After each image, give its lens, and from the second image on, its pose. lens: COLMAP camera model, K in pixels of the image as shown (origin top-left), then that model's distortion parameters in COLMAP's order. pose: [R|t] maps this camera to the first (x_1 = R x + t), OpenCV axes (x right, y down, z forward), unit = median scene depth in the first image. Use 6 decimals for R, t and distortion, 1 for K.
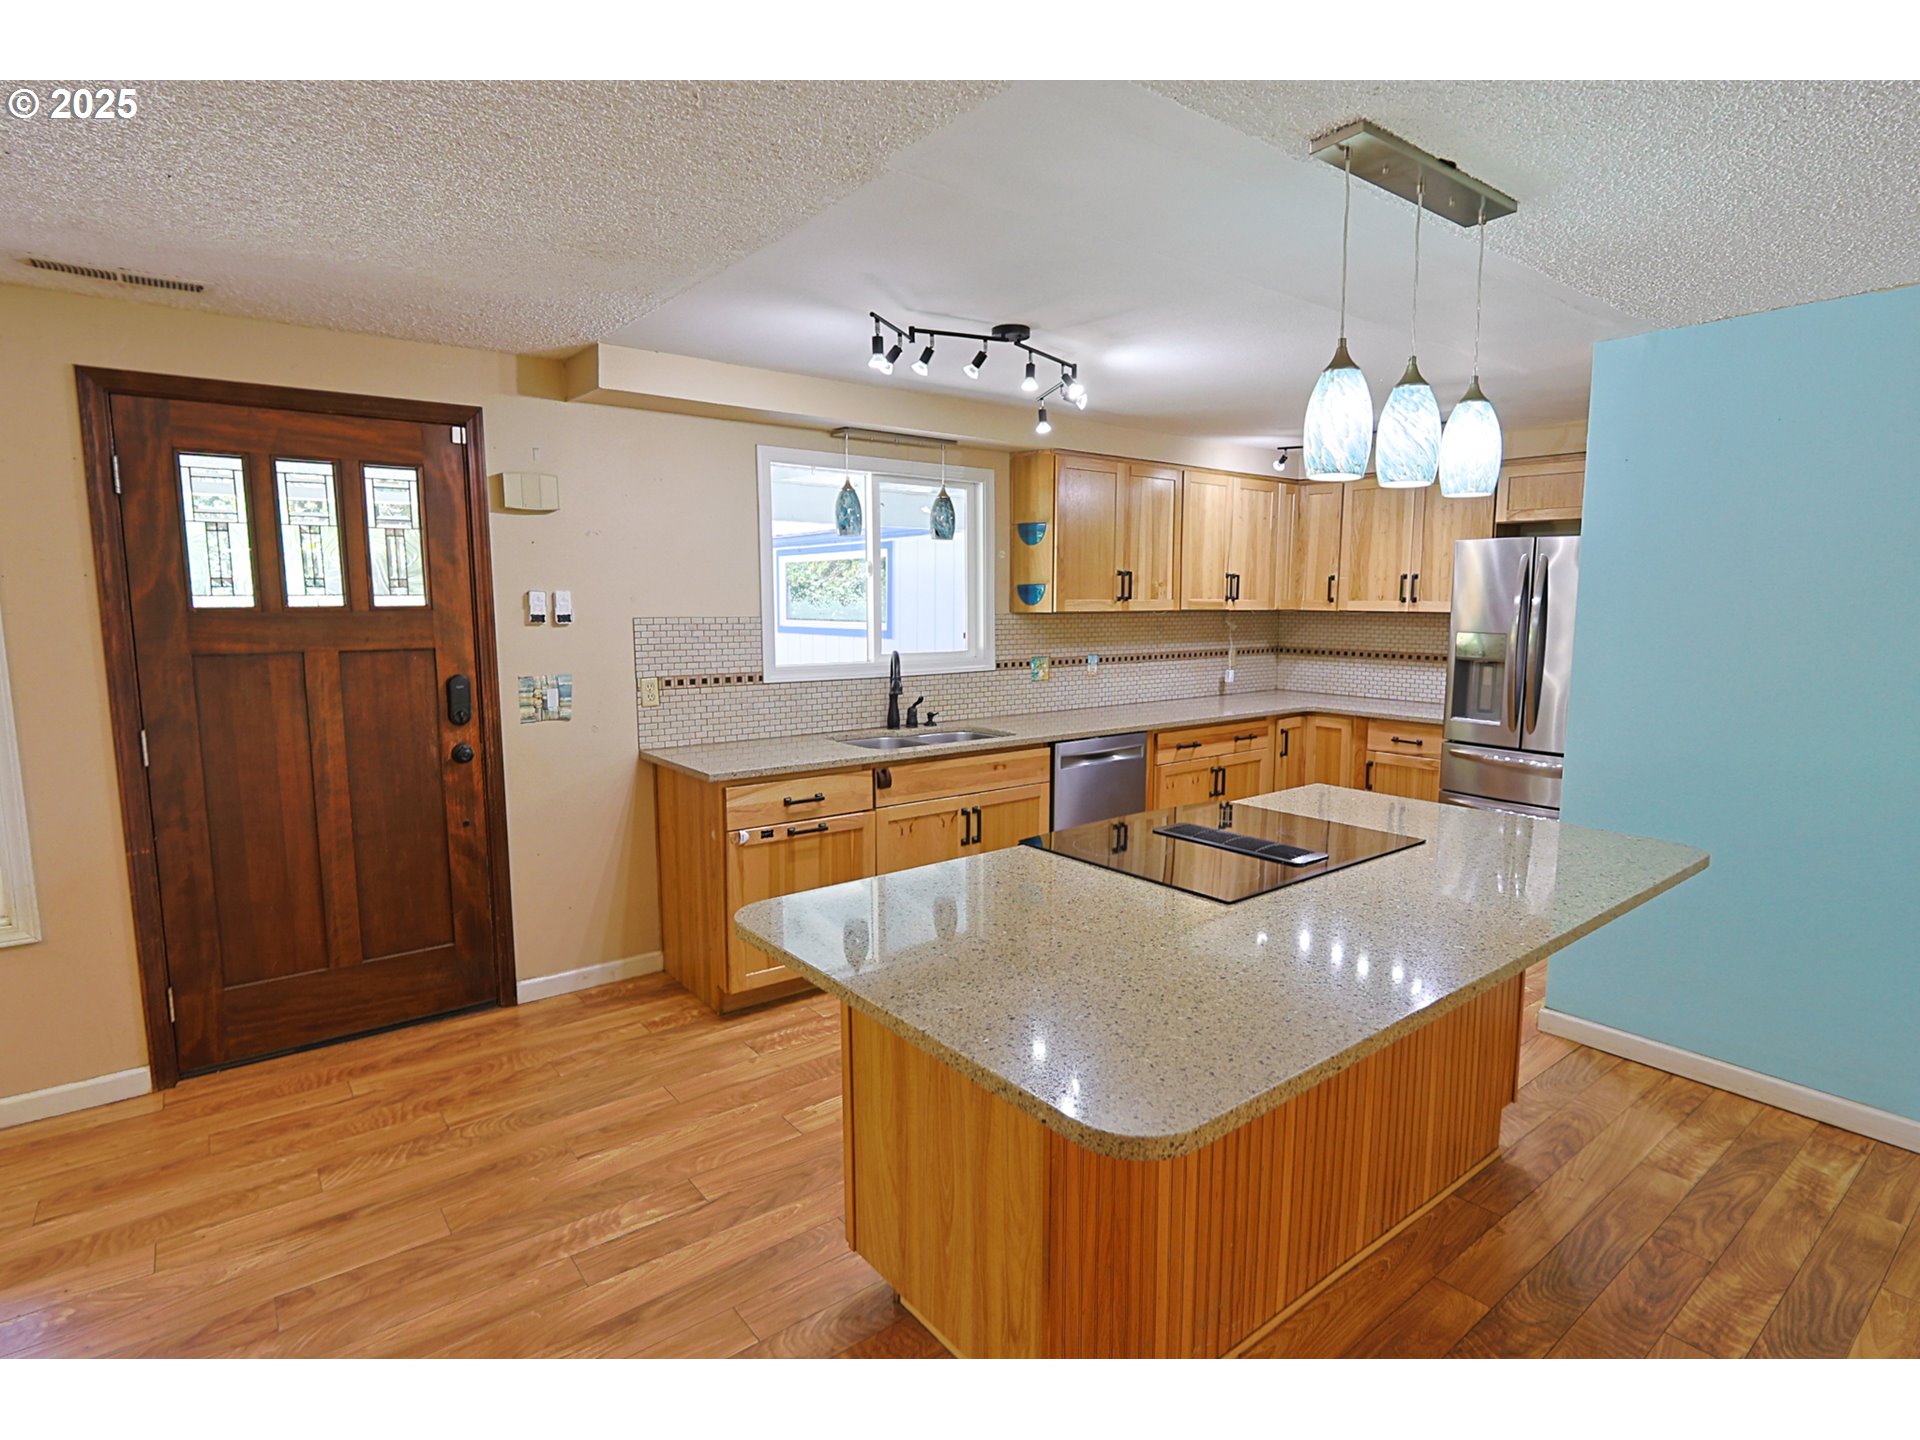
lens RADIAL K [[980.7, 0, 963.7], [0, 980.7, 711.7], [0, 0, 1]] dist [-0.014542, 0.004983]
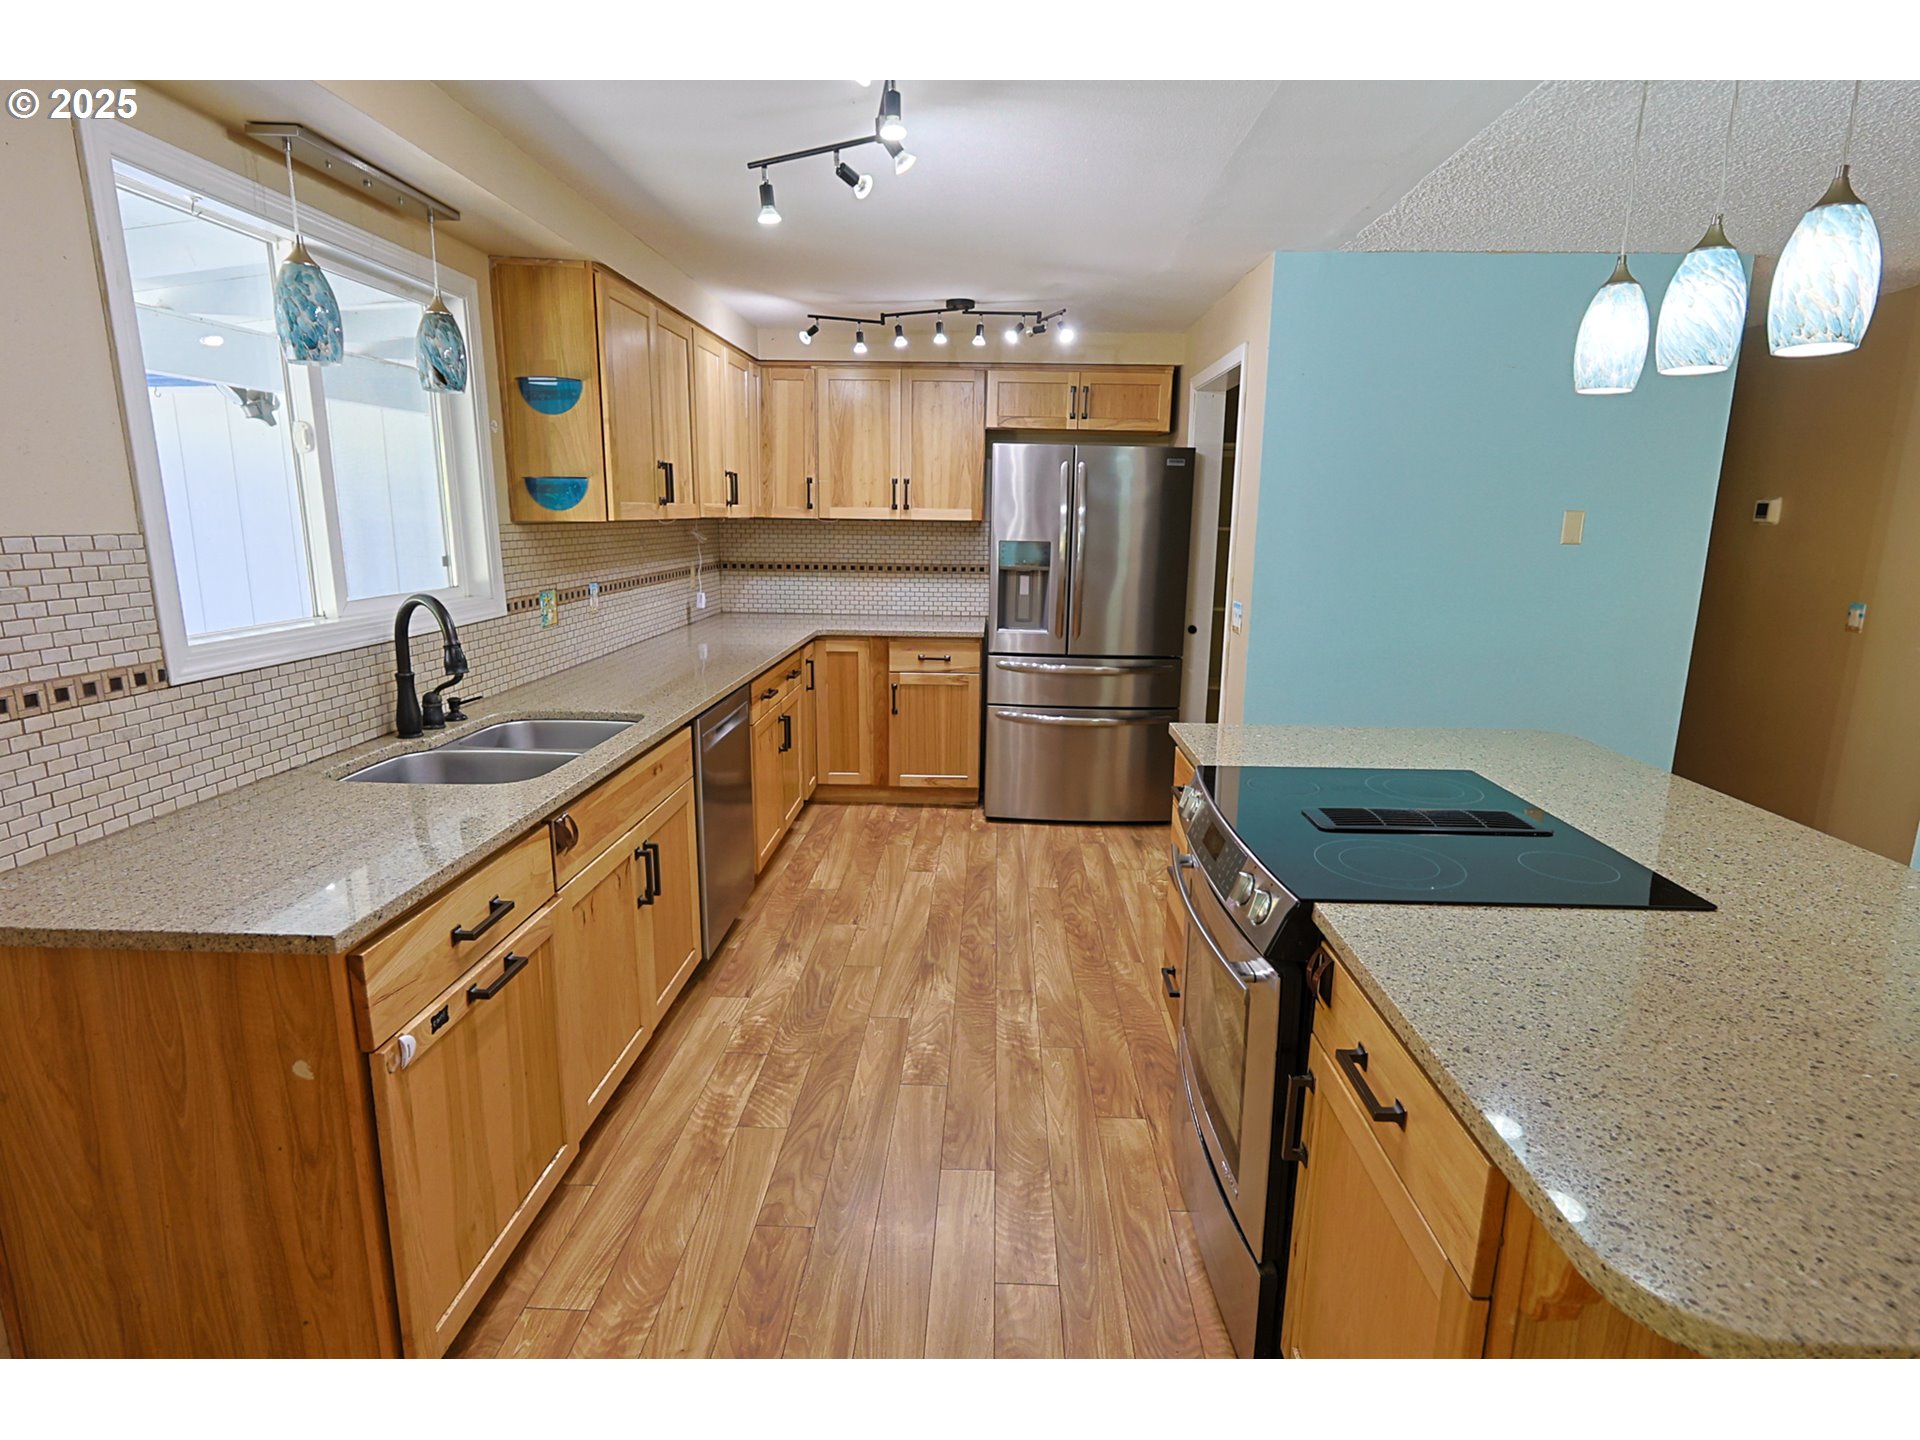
lens RADIAL K [[980.7, 0, 969.1], [0, 980.7, 717.7], [0, 0, 1]] dist [-0.014542, 0.004983]
pose [[0.643970, -0.150671, 0.750067, -0.334431], [0.076064, 0.988167, 0.133194, -0.050364], [-0.761260, -0.028720, 0.647811, 0.487274]]
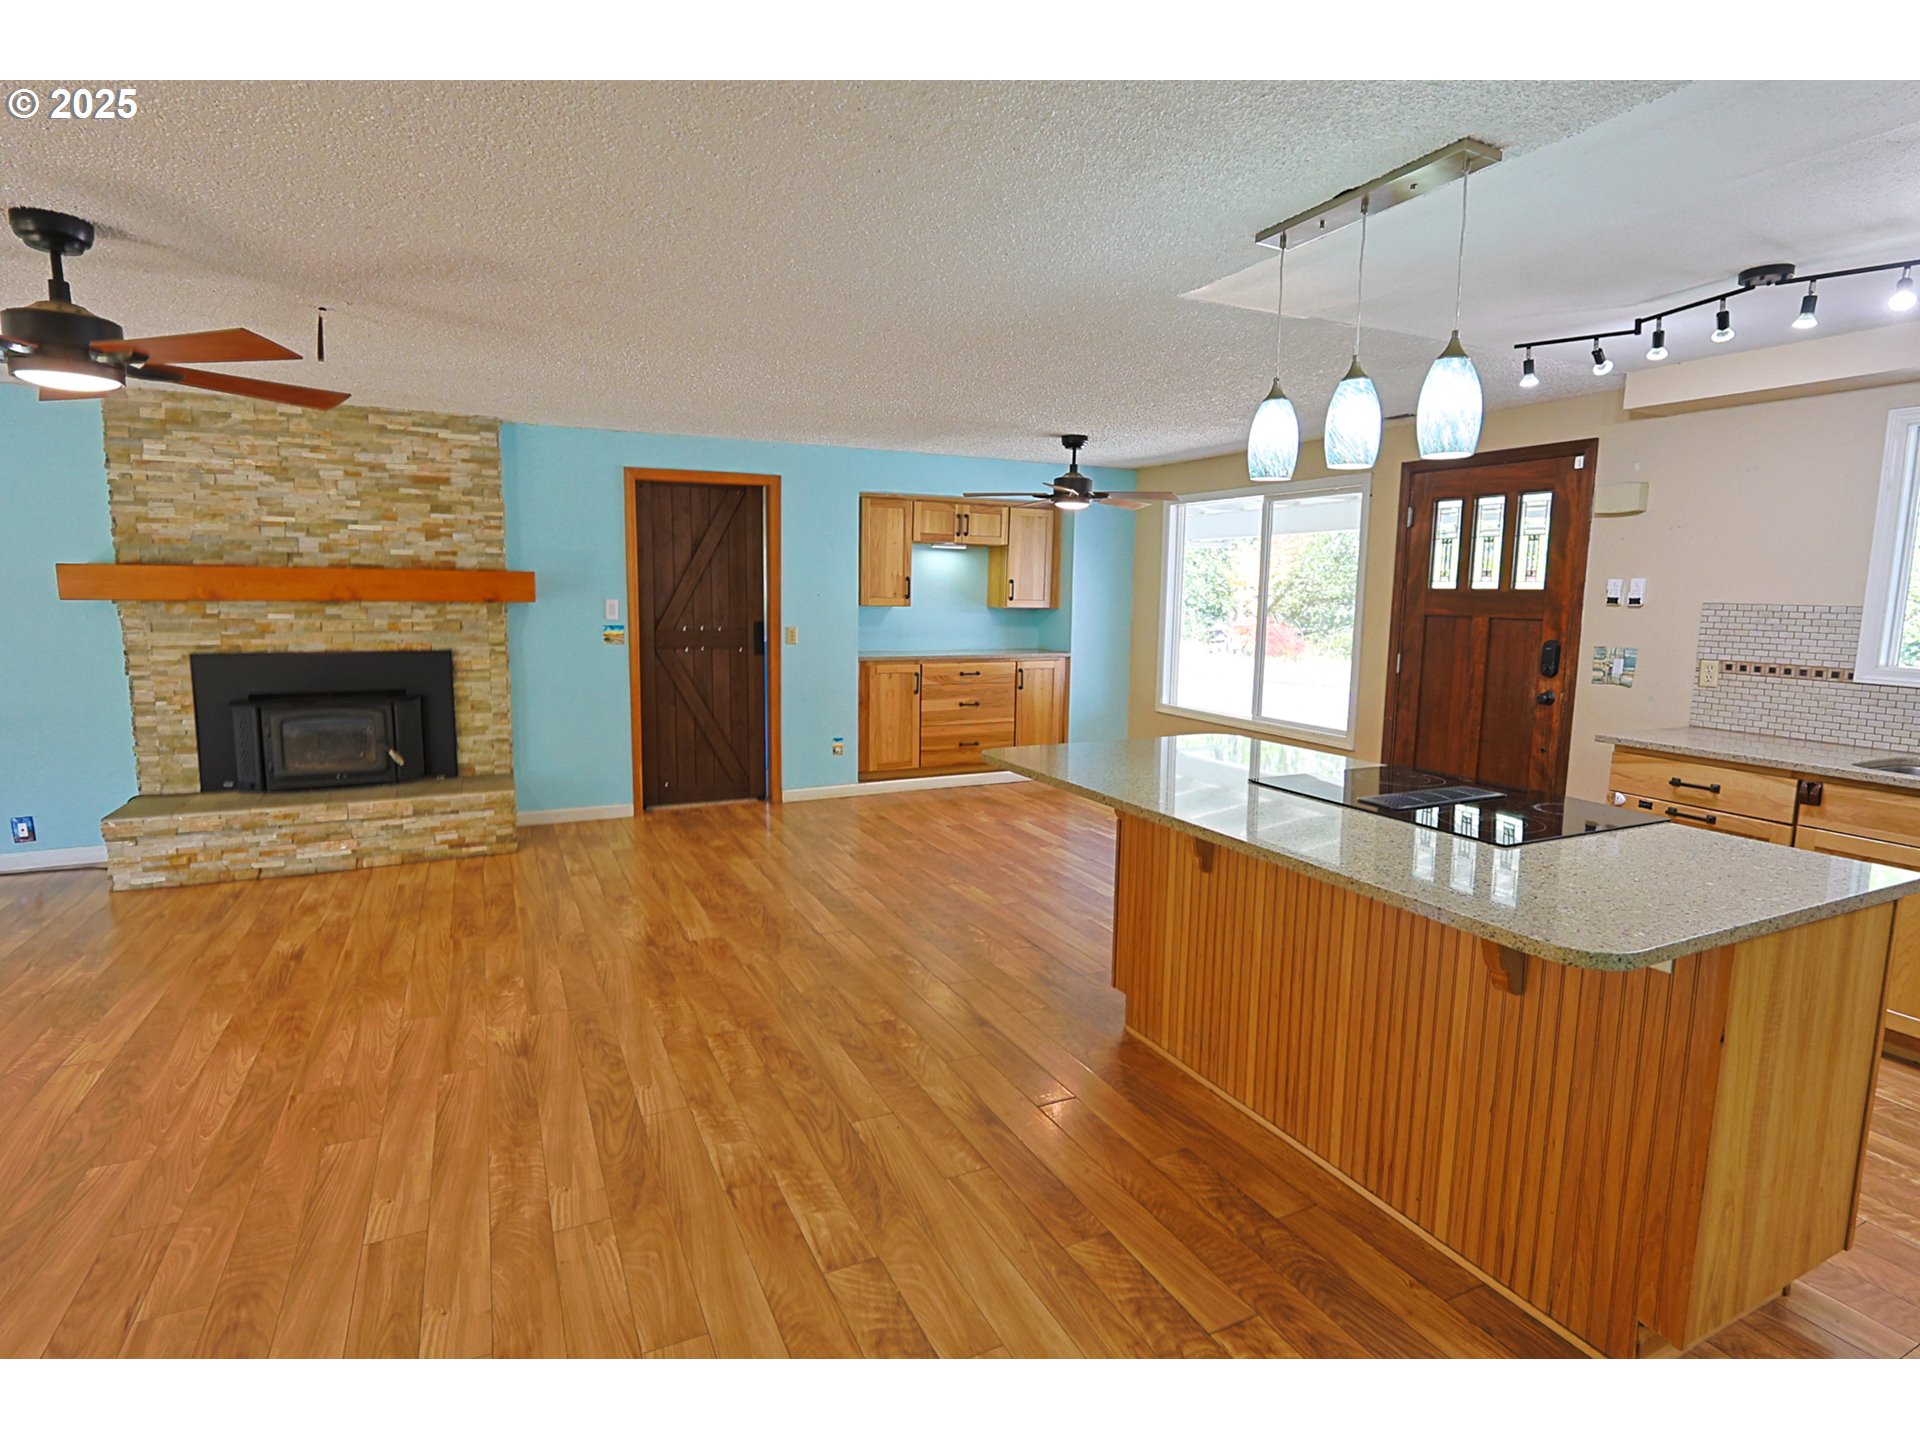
lens RADIAL K [[980.7, 0, 972.1], [0, 980.7, 714.7], [0, 0, 1]] dist [-0.014542, 0.004983]
pose [[-0.202685, 0.123102, -0.971476, 0.892296], [-0.127489, 0.980306, 0.150819, -0.034389], [0.970910, 0.154421, -0.182999, 0.435169]]
